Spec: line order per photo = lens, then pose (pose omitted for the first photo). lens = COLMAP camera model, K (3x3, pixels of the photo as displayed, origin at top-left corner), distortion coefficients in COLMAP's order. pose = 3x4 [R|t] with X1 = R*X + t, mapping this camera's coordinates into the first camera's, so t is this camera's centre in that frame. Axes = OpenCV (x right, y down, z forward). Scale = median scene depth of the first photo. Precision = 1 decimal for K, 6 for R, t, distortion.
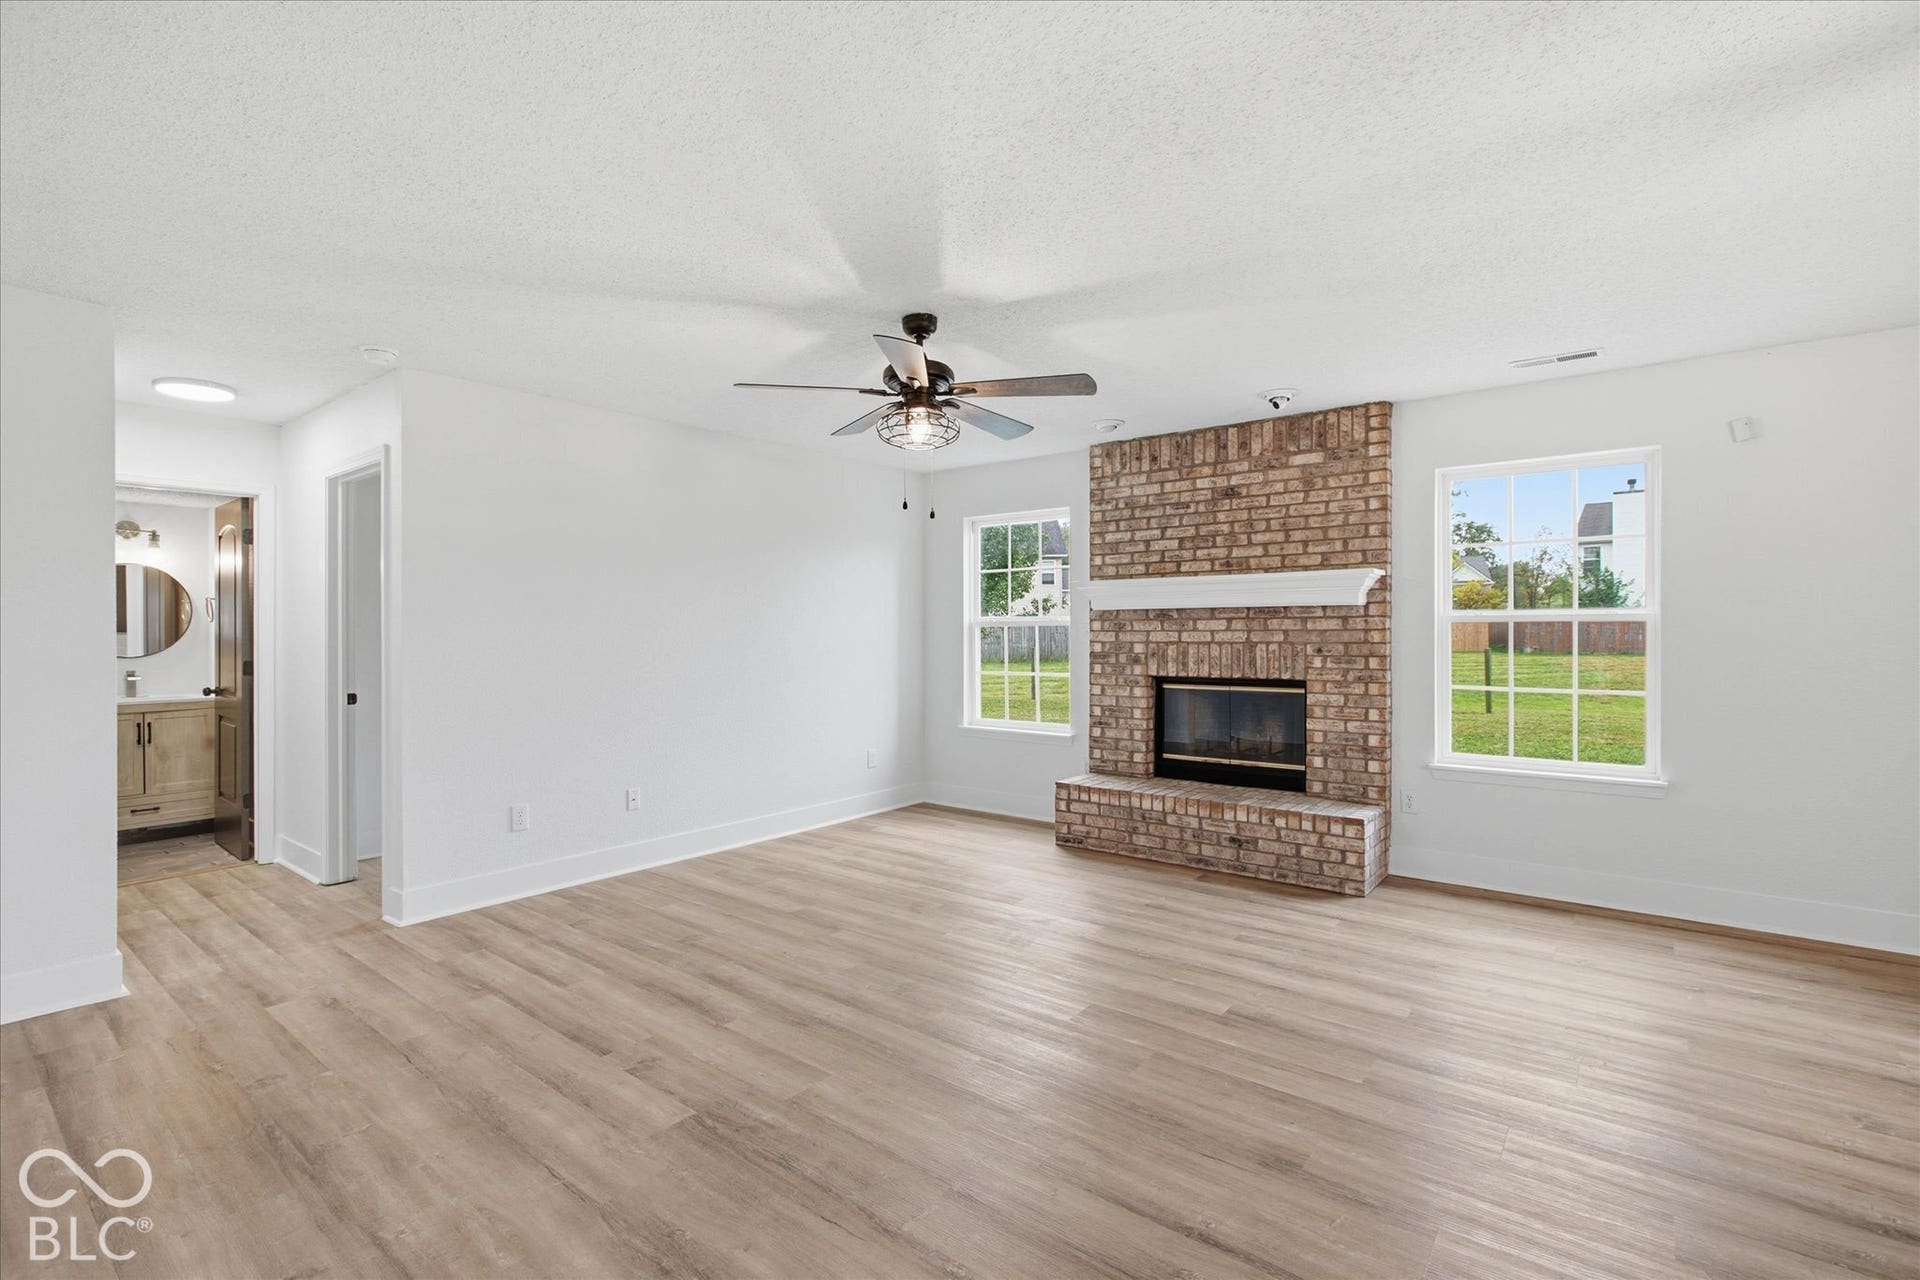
lens RADIAL K [[869.1, 0, 962.5], [0, 869.1, 638.0], [0, 0, 1]] dist [-0.011162, 0.000917]
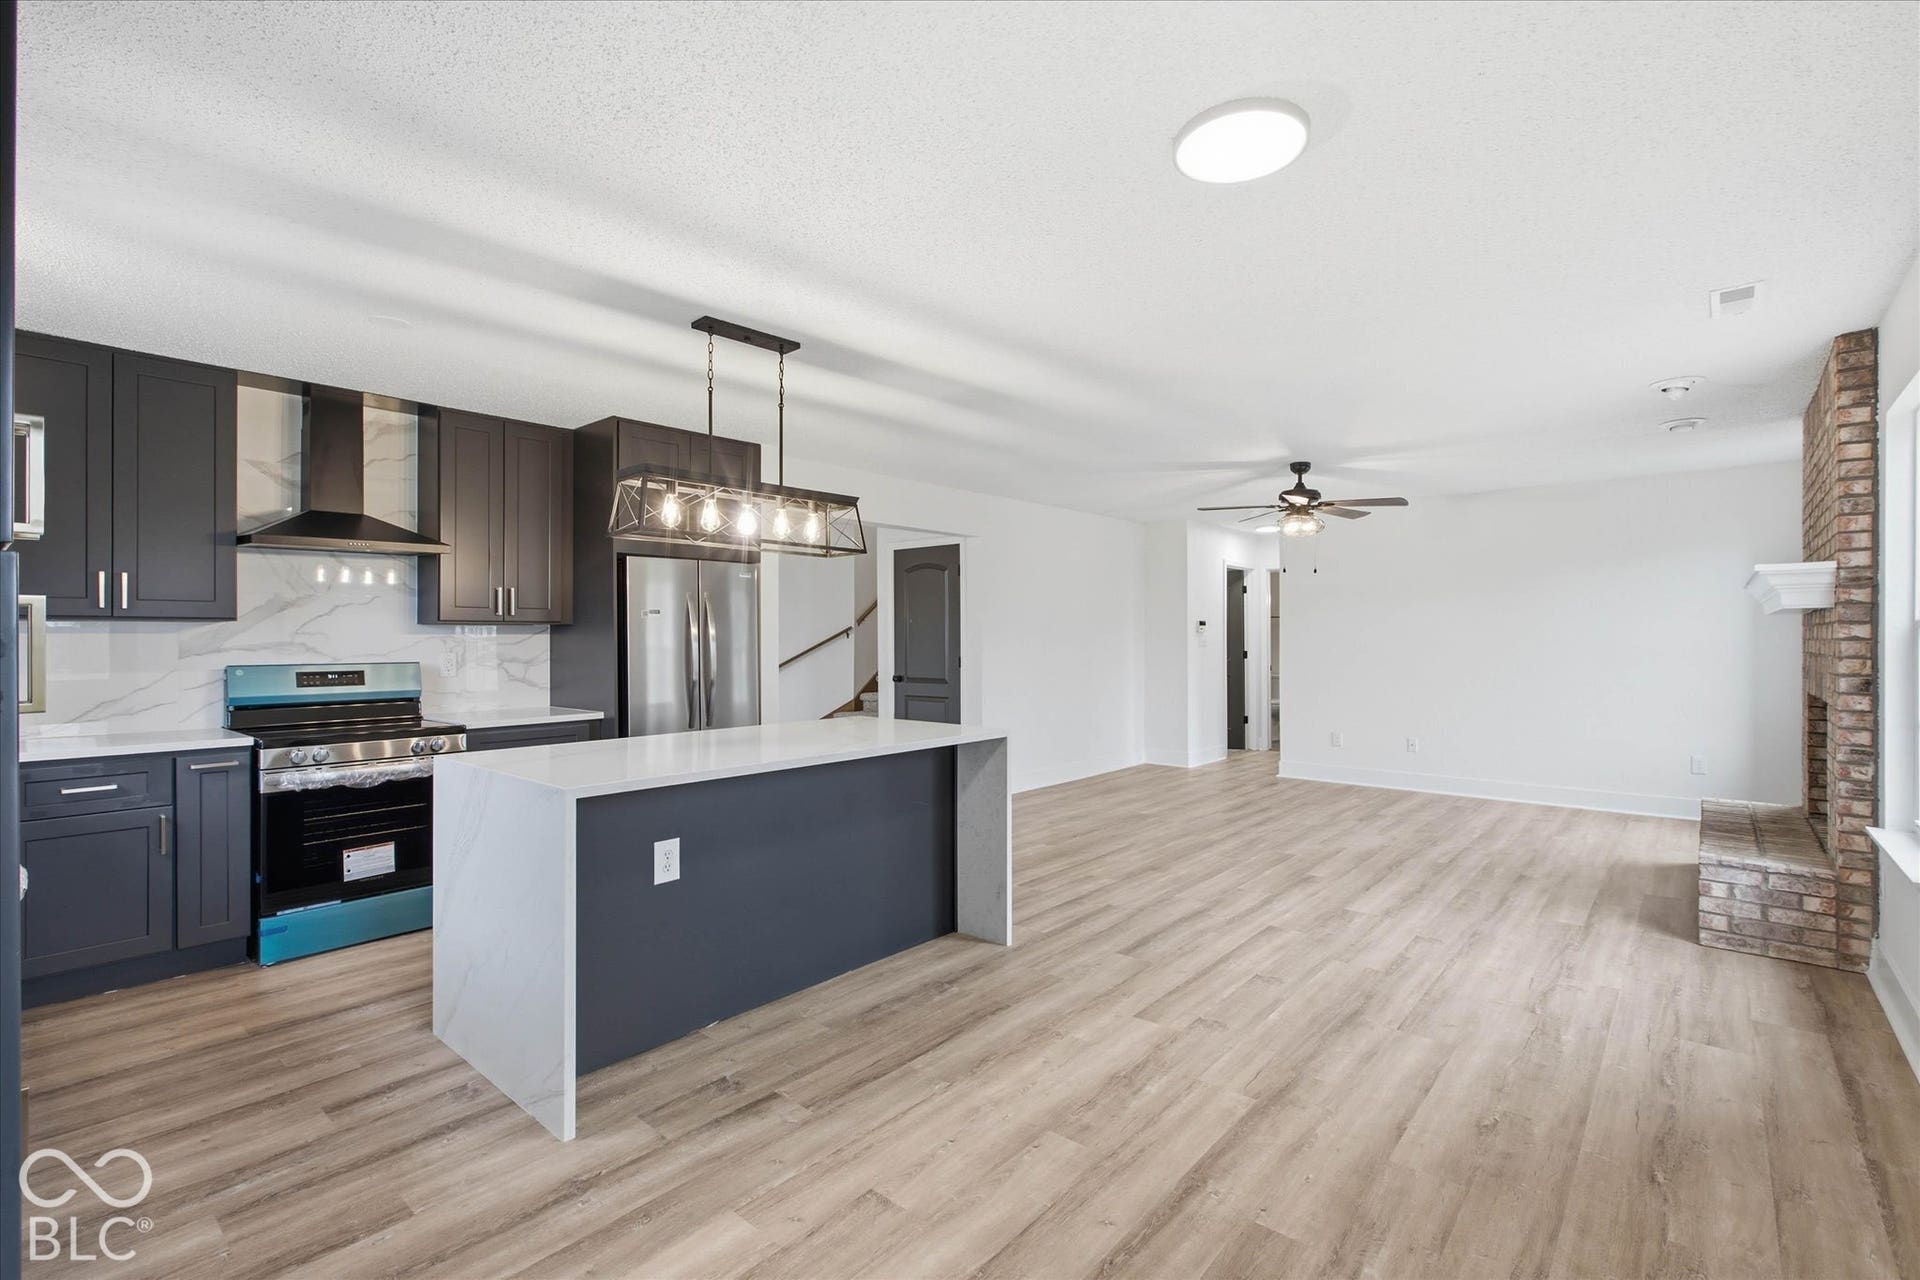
lens RADIAL K [[869.1, 0, 959.7], [0, 869.1, 638.0], [0, 0, 1]] dist [-0.011162, 0.000917]
pose [[-0.040793, 0.006590, -0.999146, 1.137868], [-0.008382, 0.999941, 0.006937, -0.008750], [0.999132, 0.008658, -0.040736, 0.238359]]
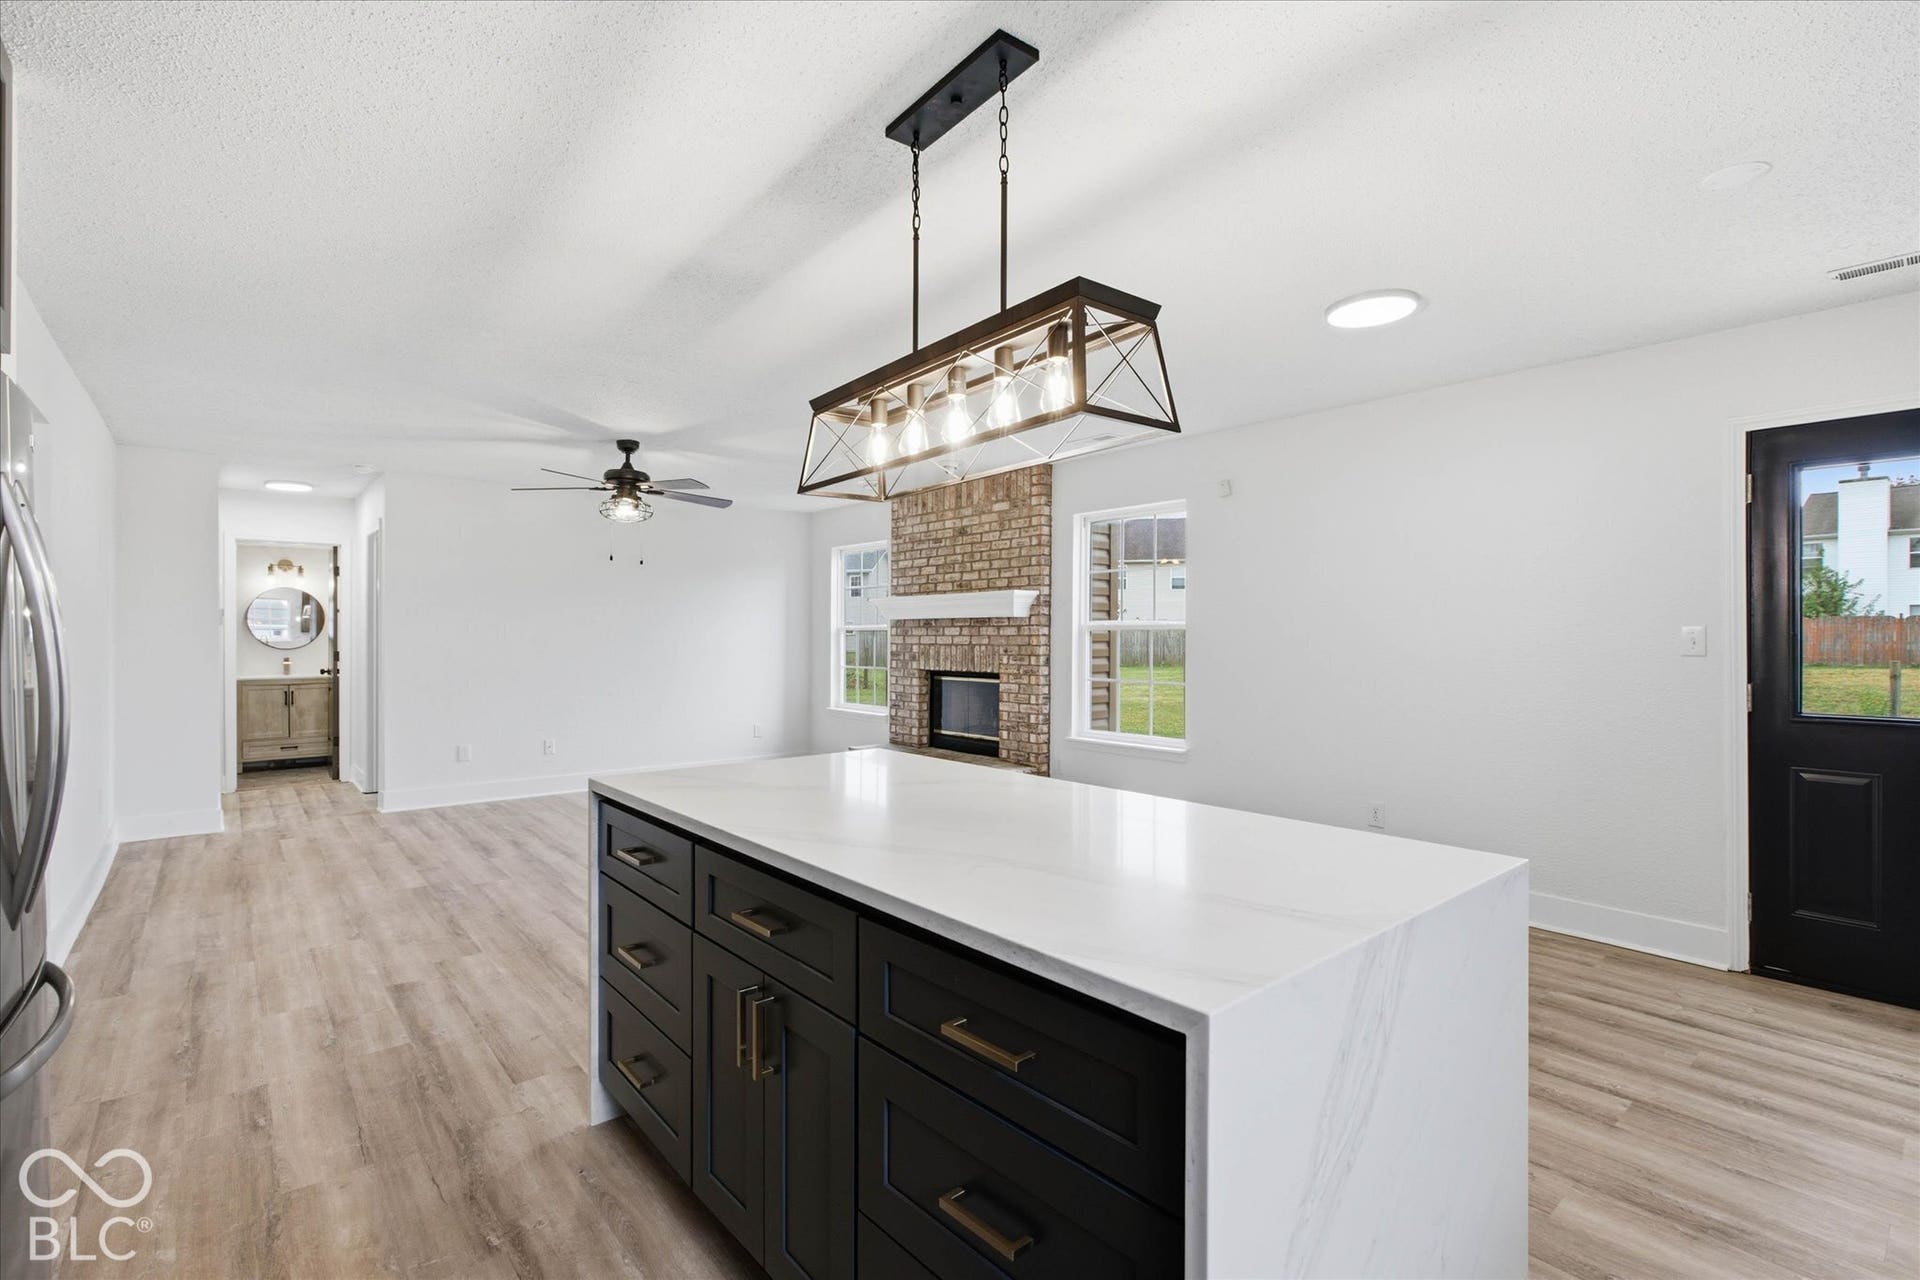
lens RADIAL K [[869.1, 0, 953.3], [0, 869.1, 634.8], [0, 0, 1]] dist [-0.011162, 0.000917]
pose [[0.980185, 0.005770, -0.198002, 0.558647], [-0.007343, 0.999947, -0.007214, 0.000055], [0.197950, 0.008525, 0.980175, -0.300878]]
